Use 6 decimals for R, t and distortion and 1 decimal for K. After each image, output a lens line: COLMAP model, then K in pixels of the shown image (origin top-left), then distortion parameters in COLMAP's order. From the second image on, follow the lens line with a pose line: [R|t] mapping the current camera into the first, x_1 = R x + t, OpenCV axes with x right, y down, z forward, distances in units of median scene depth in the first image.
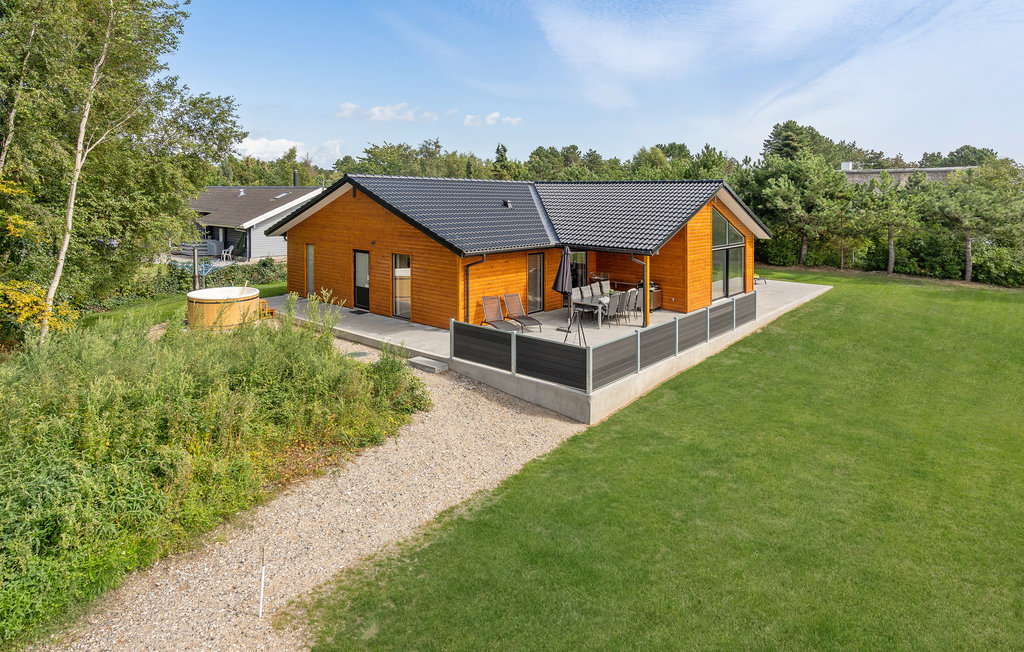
lens RADIAL K [[608.1, 0, 510.6], [0, 608.1, 326.3], [0, 0, 1]] dist [-0.005118, 0.000192]
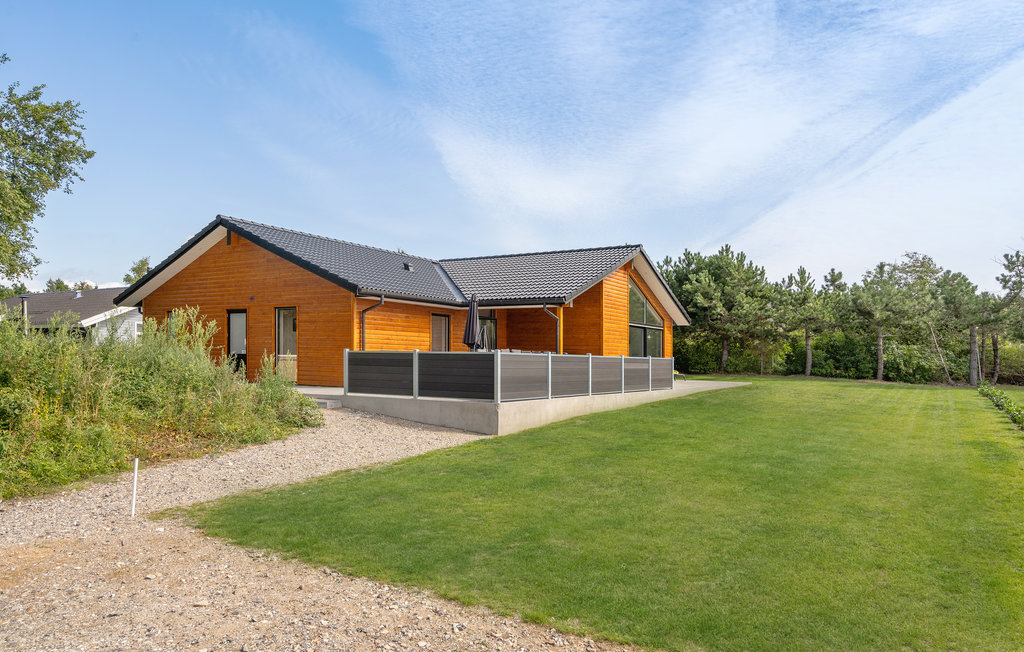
lens RADIAL K [[651.0, 0, 513.1], [0, 651.0, 325.8], [0, 0, 1]] dist [-0.003526, 0.001831]
pose [[0.988222, 0.000020, 0.153027, 0.000409], [-0.001220, 0.999969, 0.007747, -0.129084], [-0.153022, -0.007843, 0.988192, 0.032587]]
